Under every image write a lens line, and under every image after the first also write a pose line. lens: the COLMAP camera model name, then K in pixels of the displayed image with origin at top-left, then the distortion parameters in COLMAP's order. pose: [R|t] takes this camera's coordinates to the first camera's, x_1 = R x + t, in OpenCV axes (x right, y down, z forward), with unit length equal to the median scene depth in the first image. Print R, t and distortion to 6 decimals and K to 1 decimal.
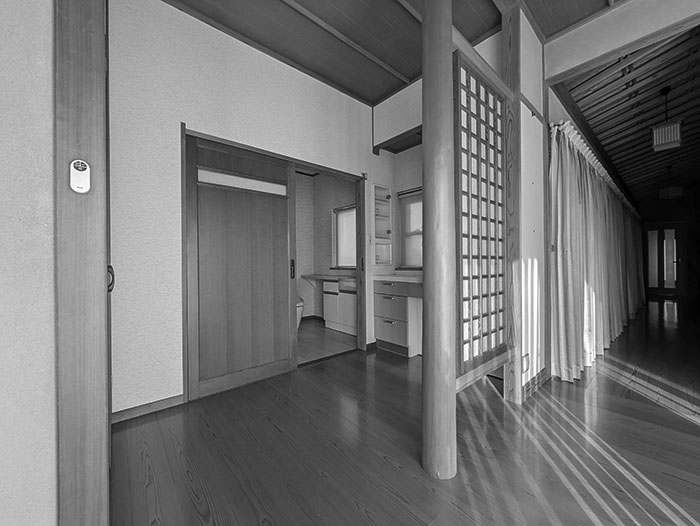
lens RADIAL K [[276.1, 0, 350.0], [0, 276.1, 263.0], [0, 0, 1]] dist [-0.001836, -0.000190]
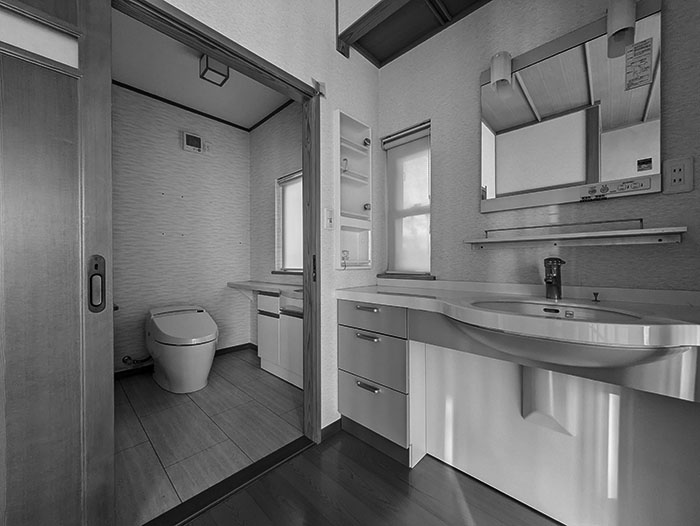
lens RADIAL K [[276.1, 0, 350.0], [0, 276.1, 263.0], [0, 0, 1]] dist [-0.001836, -0.000190]
pose [[0.994335, 0.004838, 0.106184, 0.052361], [-0.004978, 0.999987, 0.001052, -0.004305], [-0.106178, -0.001575, 0.994346, 0.469845]]
